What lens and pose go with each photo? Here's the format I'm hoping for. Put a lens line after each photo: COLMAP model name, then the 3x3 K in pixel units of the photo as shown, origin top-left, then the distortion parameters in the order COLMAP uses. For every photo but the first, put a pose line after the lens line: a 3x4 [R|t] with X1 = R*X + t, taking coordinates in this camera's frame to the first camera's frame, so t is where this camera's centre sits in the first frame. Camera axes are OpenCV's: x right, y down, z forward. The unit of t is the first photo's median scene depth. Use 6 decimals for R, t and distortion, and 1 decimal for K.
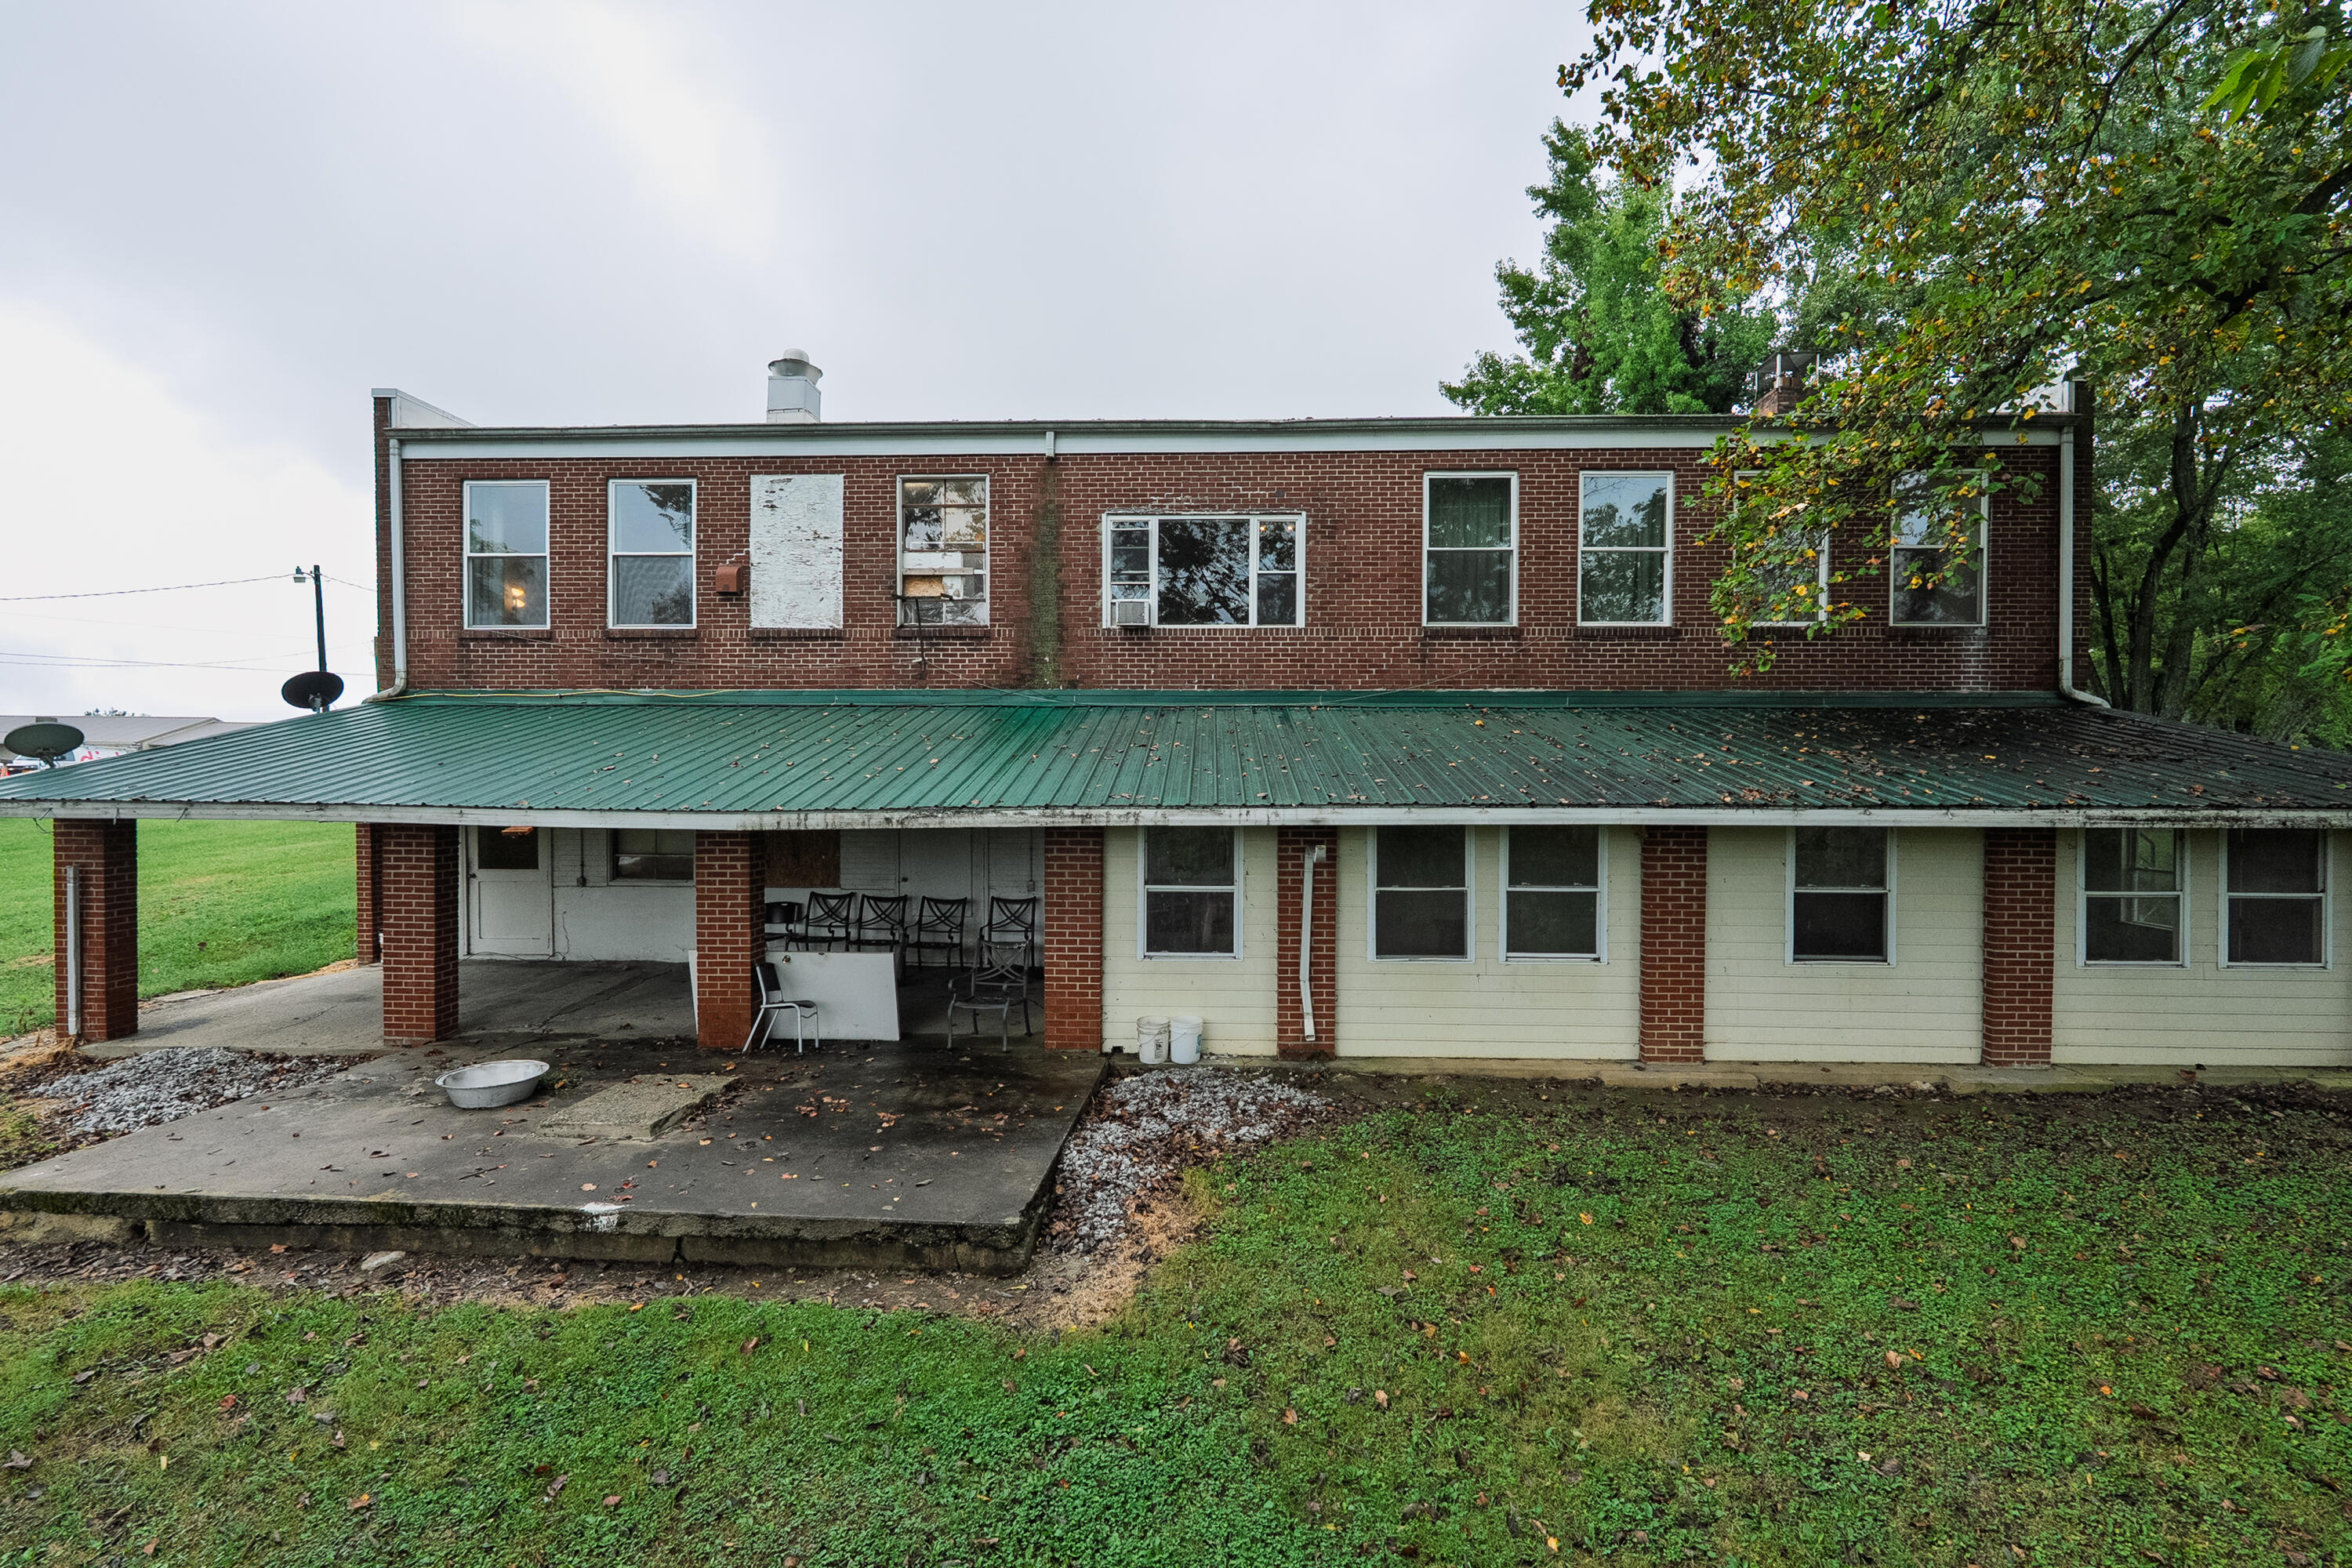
lens RADIAL K [[1029.5, 0, 1176.5], [0, 1029.5, 787.5], [0, 0, 1]] dist [-0.001493, -0.000503]
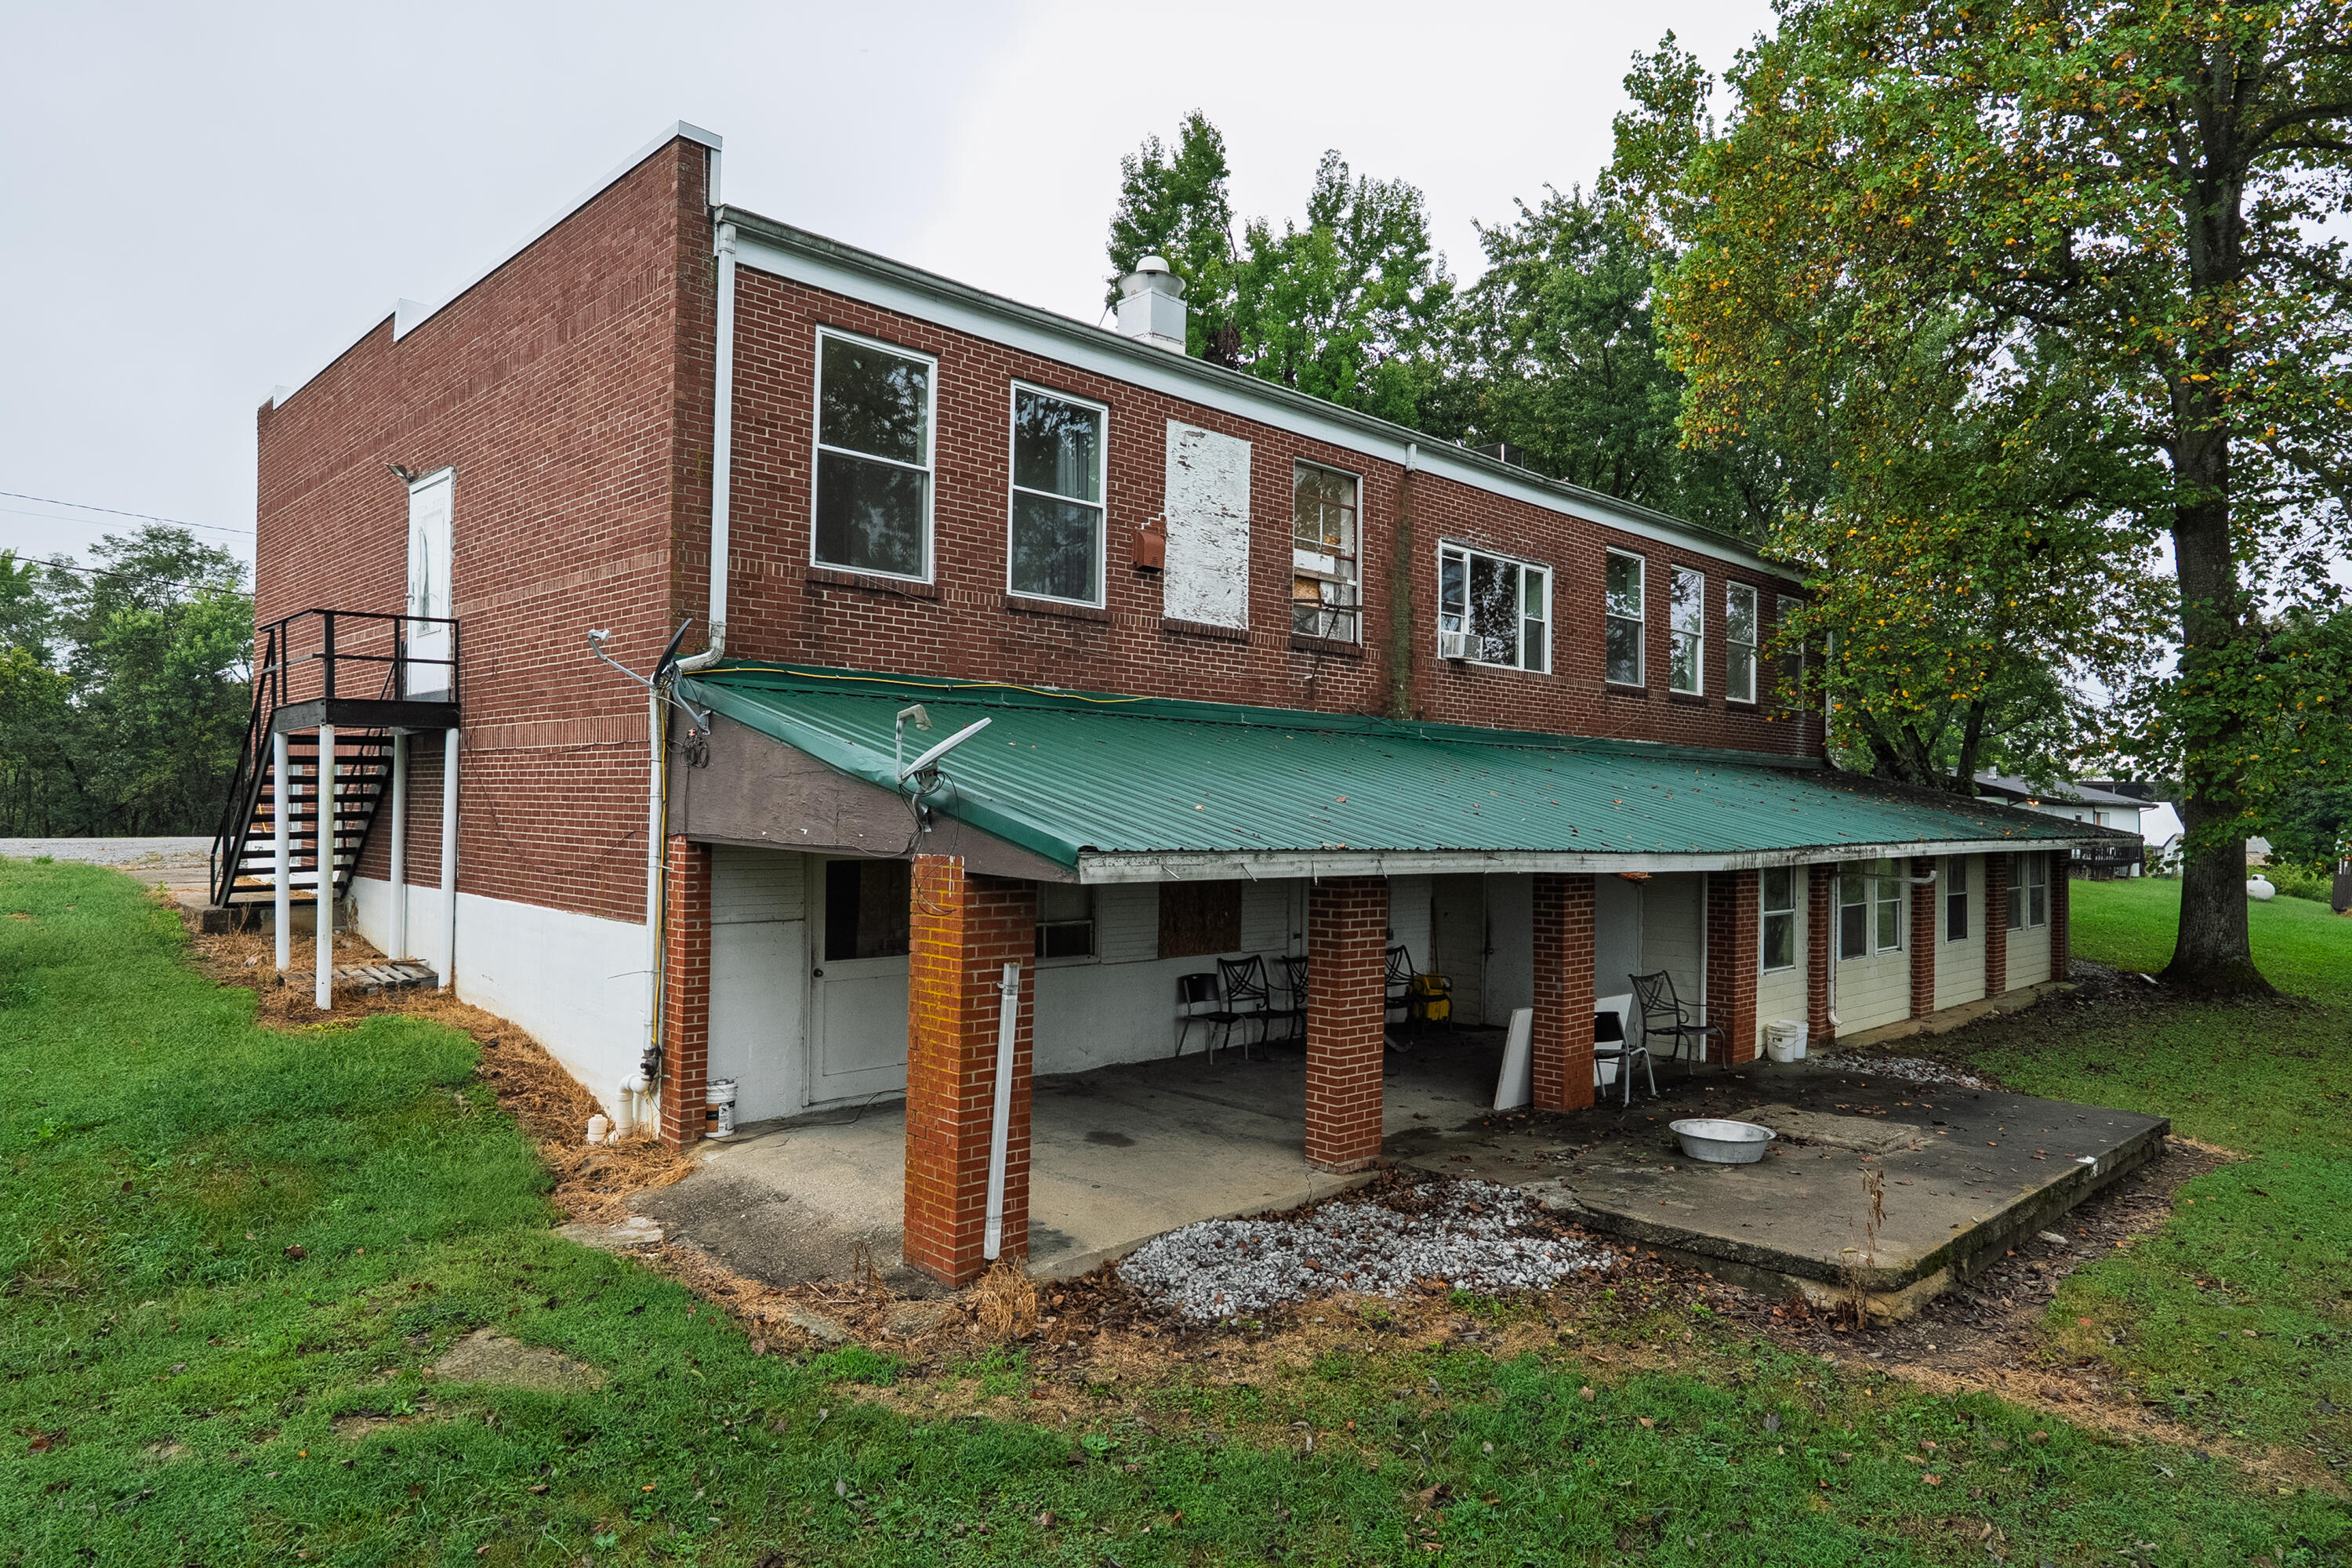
lens RADIAL K [[1447.7, 0, 1181.7], [0, 1447.7, 785.6], [0, 0, 1]] dist [-0.004684, -0.000654]
pose [[0.675955, 0.019009, 0.736697, -1.194392], [-0.002146, 0.999714, -0.023827, -0.004730], [-0.736939, 0.014525, 0.675803, 0.269037]]
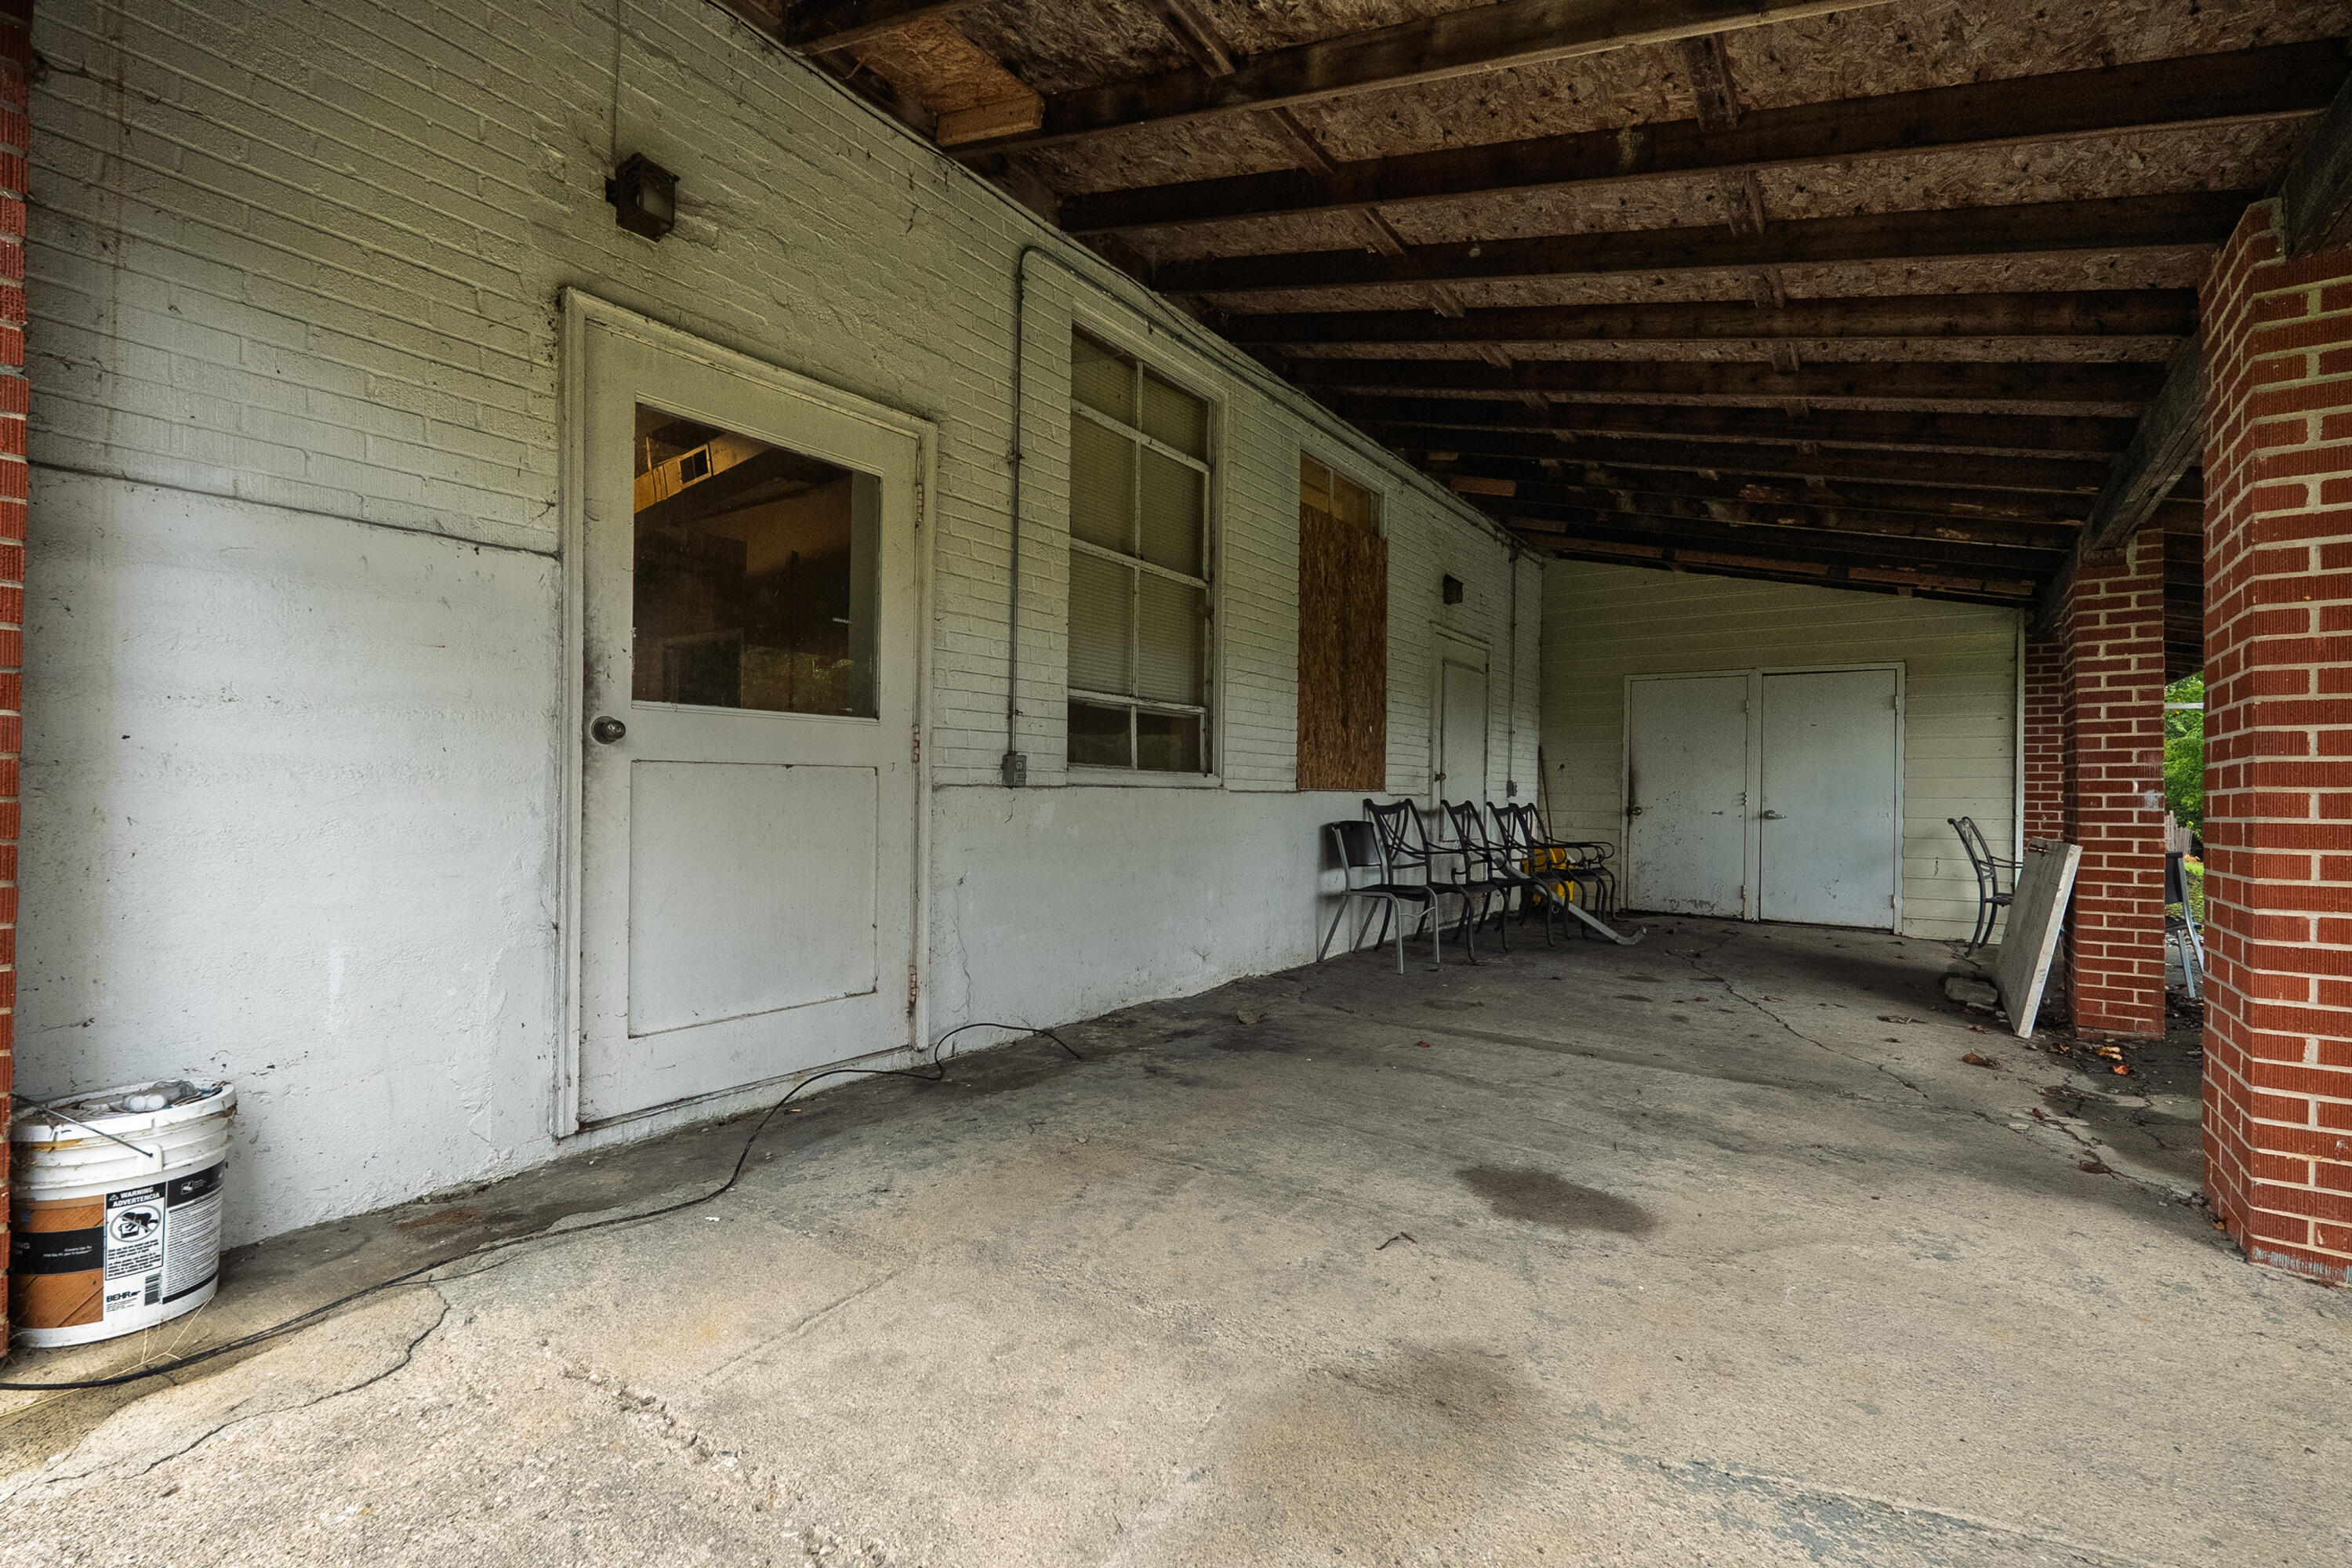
lens RADIAL K [[1029.5, 0, 1171.5], [0, 1029.5, 794.3], [0, 0, 1]] dist [-0.001493, -0.000503]
pose [[0.537604, 0.006813, 0.843170, -0.809177], [0.002257, 0.999952, -0.009519, 0.103288], [-0.843194, 0.007021, 0.537563, 0.818415]]
